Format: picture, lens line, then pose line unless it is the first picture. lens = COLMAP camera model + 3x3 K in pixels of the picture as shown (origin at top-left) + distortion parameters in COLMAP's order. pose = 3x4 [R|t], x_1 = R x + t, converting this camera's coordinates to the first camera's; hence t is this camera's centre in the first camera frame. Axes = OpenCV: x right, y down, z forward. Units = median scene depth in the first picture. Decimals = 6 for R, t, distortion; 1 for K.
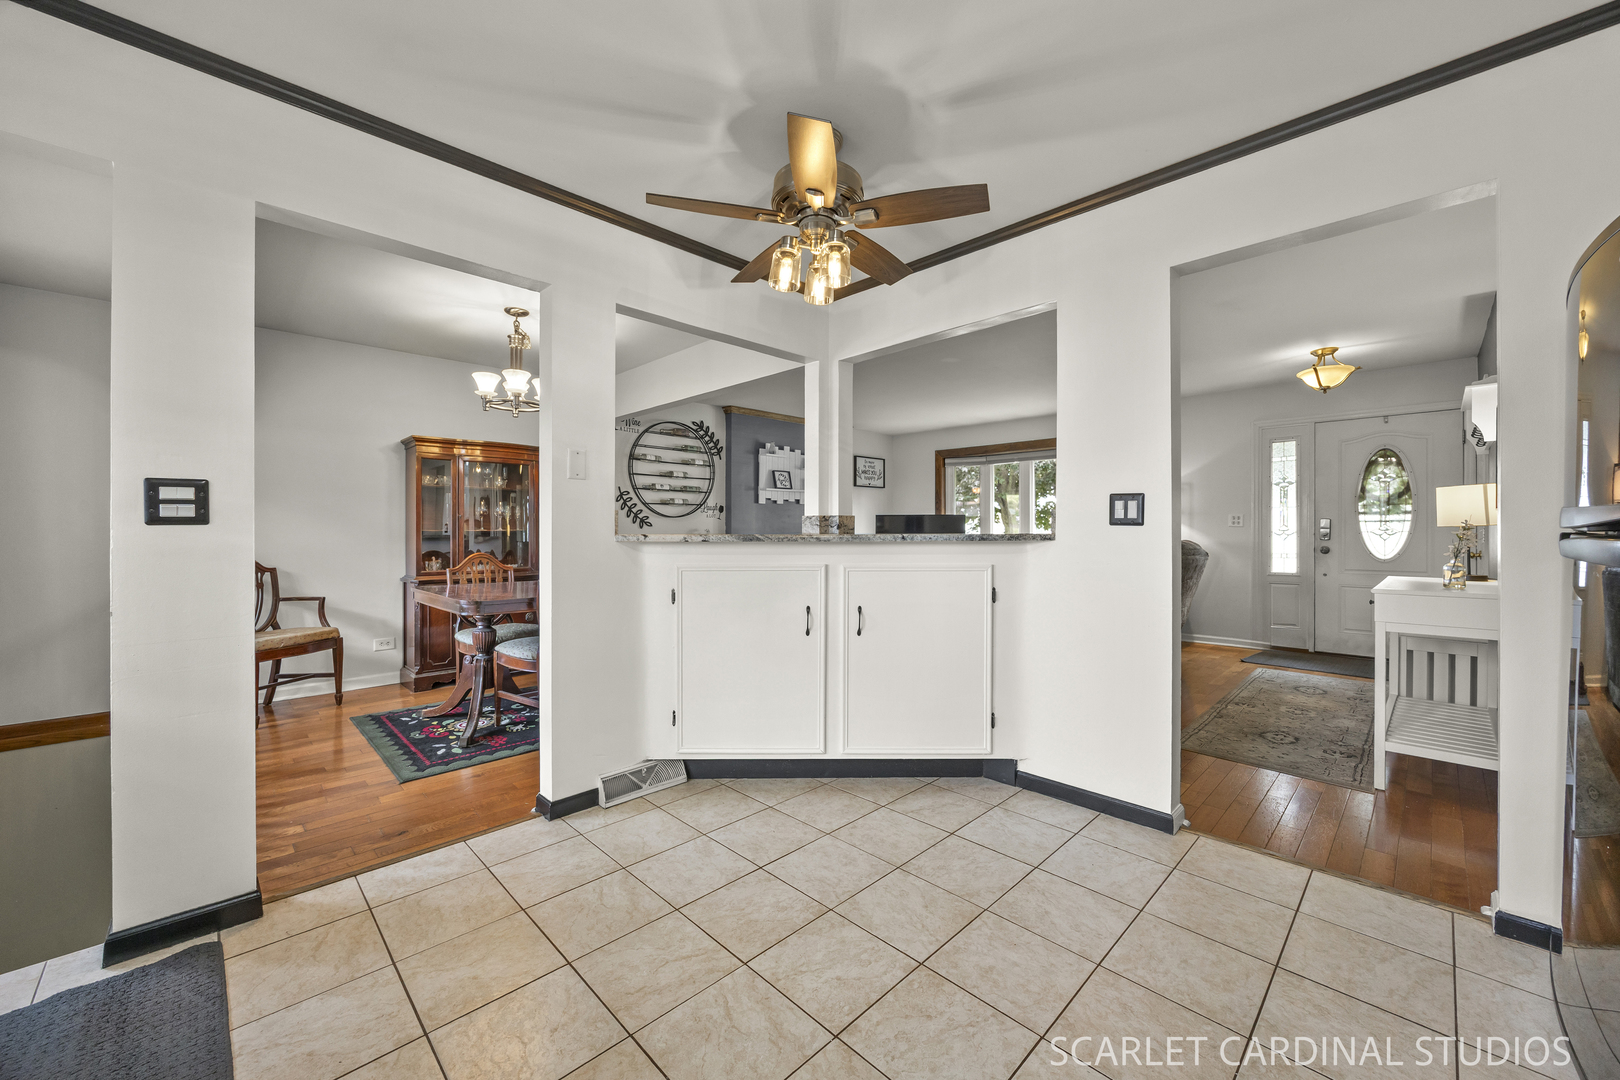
lens RADIAL K [[621.7, 0, 813.3], [0, 621.7, 530.2], [0, 0, 1]] dist [-0.001005, -0.000056]
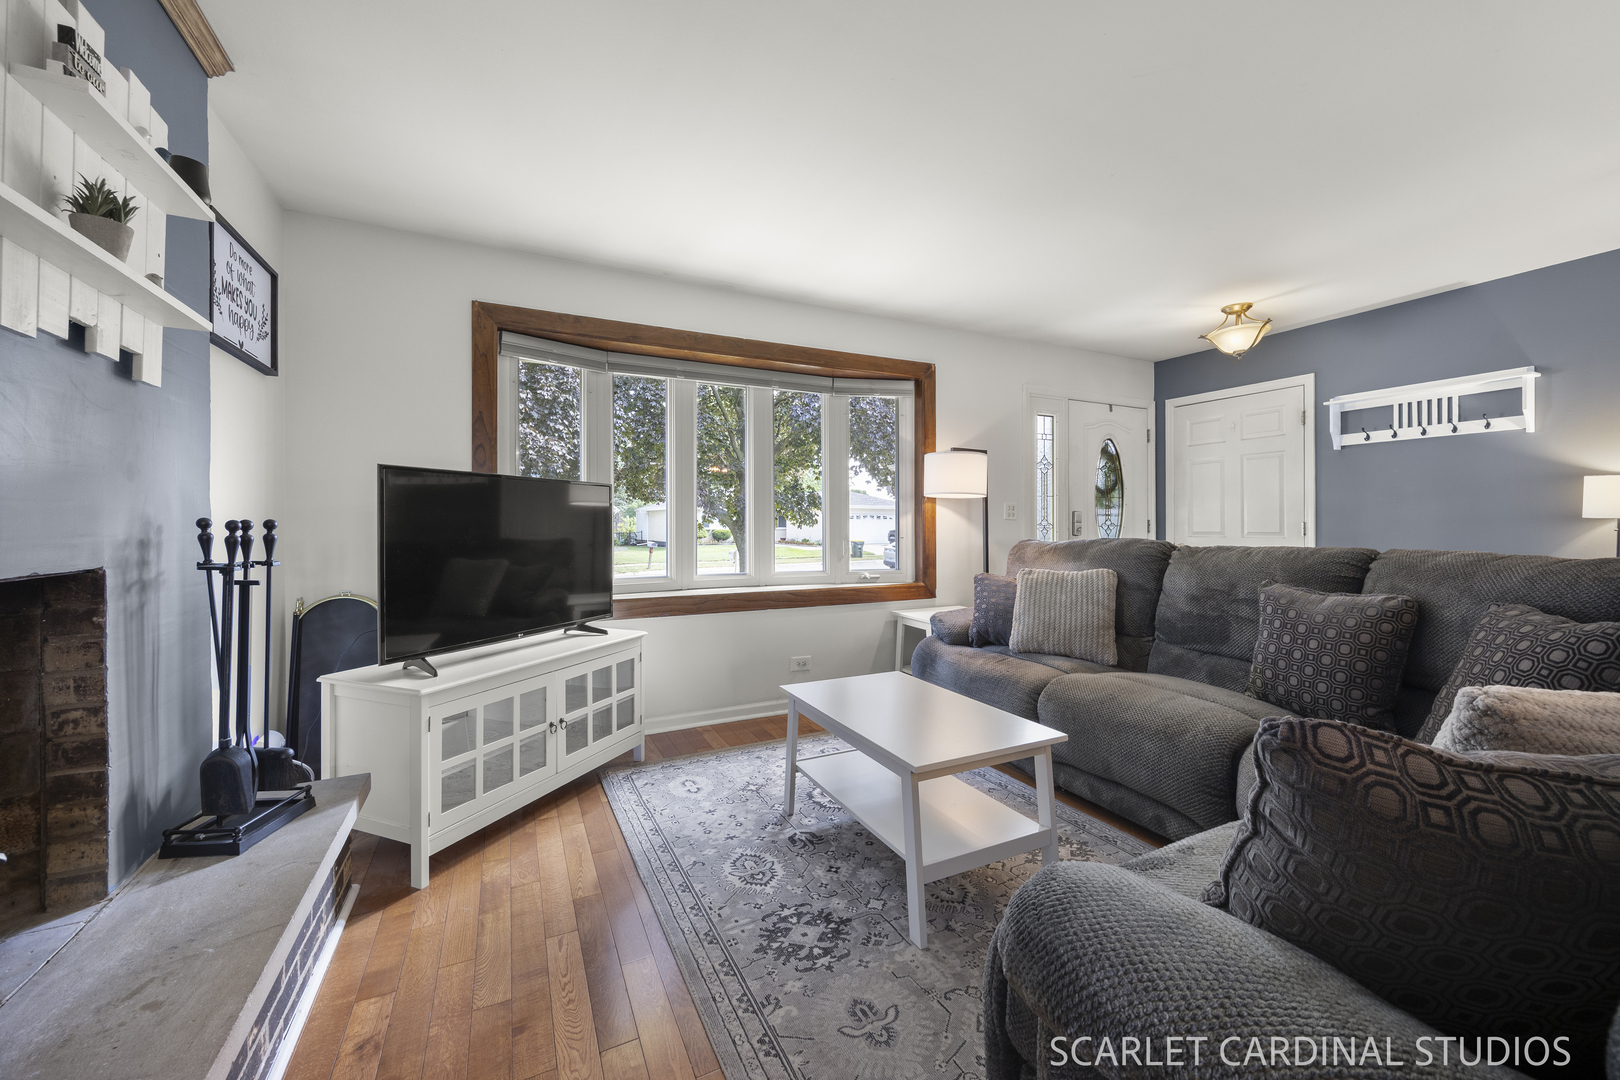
lens RADIAL K [[621.7, 0, 813.3], [0, 621.7, 530.2], [0, 0, 1]] dist [-0.001005, -0.000056]
pose [[0.328430, -0.005486, 0.944512, -0.097860], [0.002533, 0.999985, 0.004928, 0.002502], [-0.944525, 0.000774, 0.328439, 0.893893]]
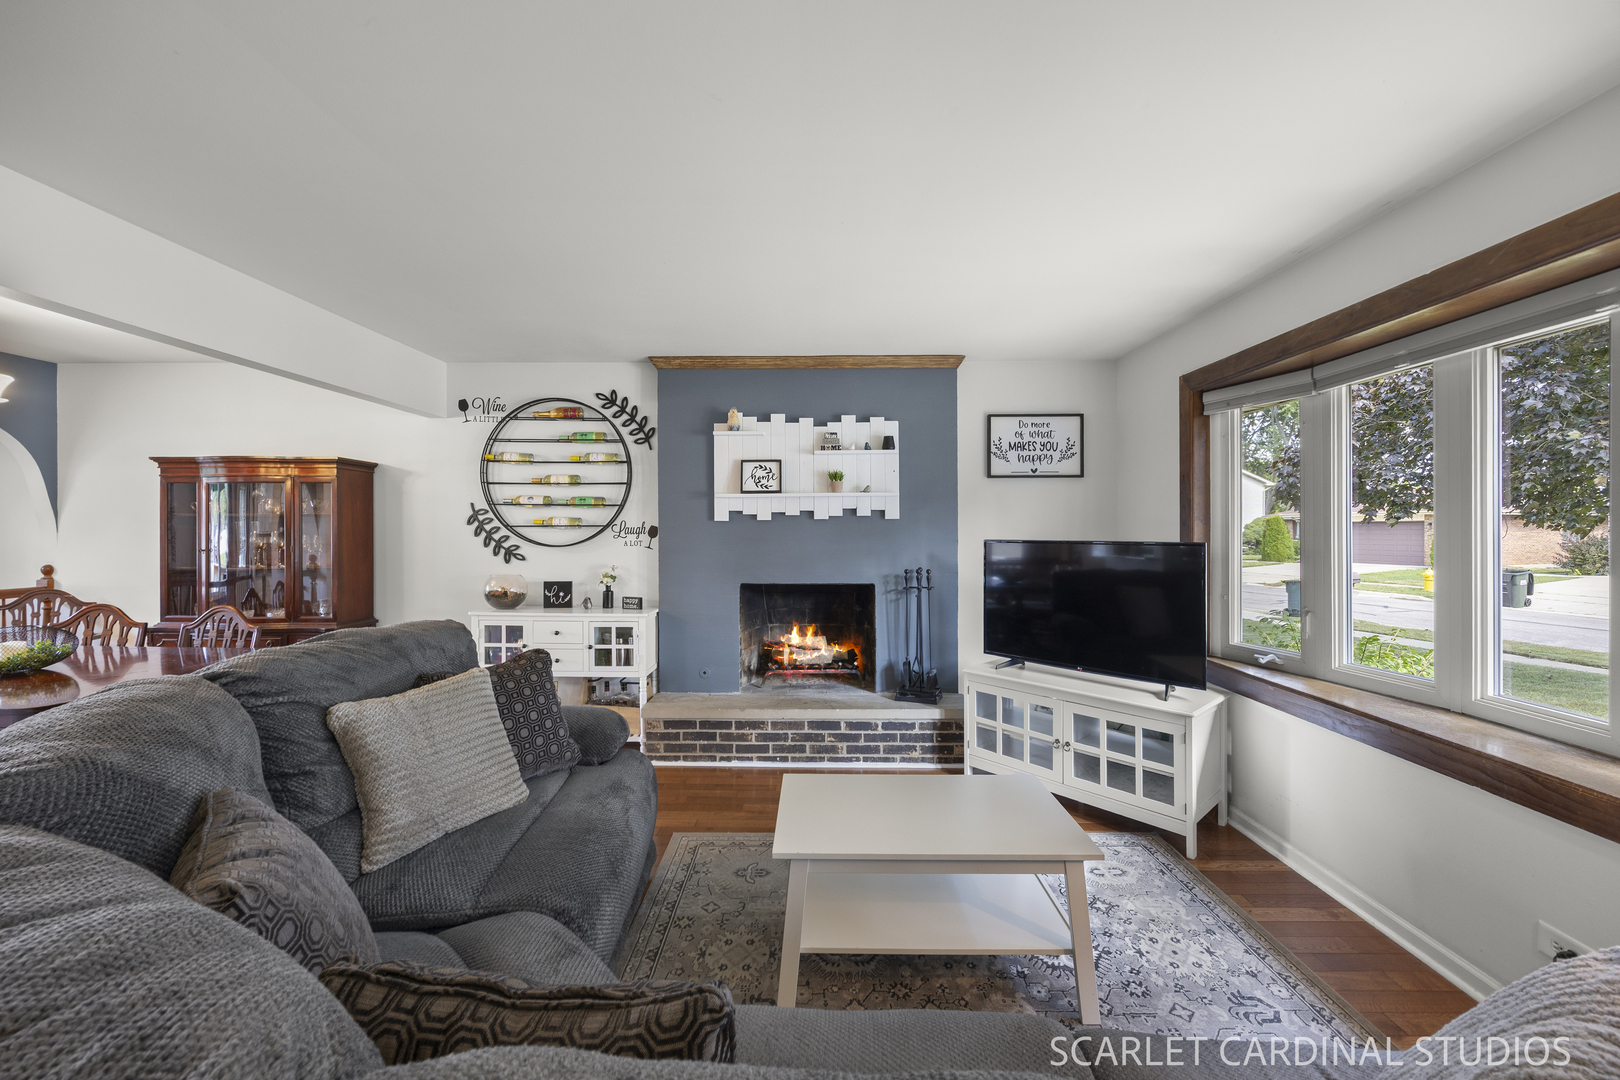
lens RADIAL K [[621.7, 0, 813.3], [0, 621.7, 530.2], [0, 0, 1]] dist [-0.001005, -0.000056]
pose [[0.702469, 0.004235, -0.711702, 0.401708], [-0.002168, 0.999990, 0.003811, -0.039118], [0.711711, -0.001134, 0.702471, 0.706702]]
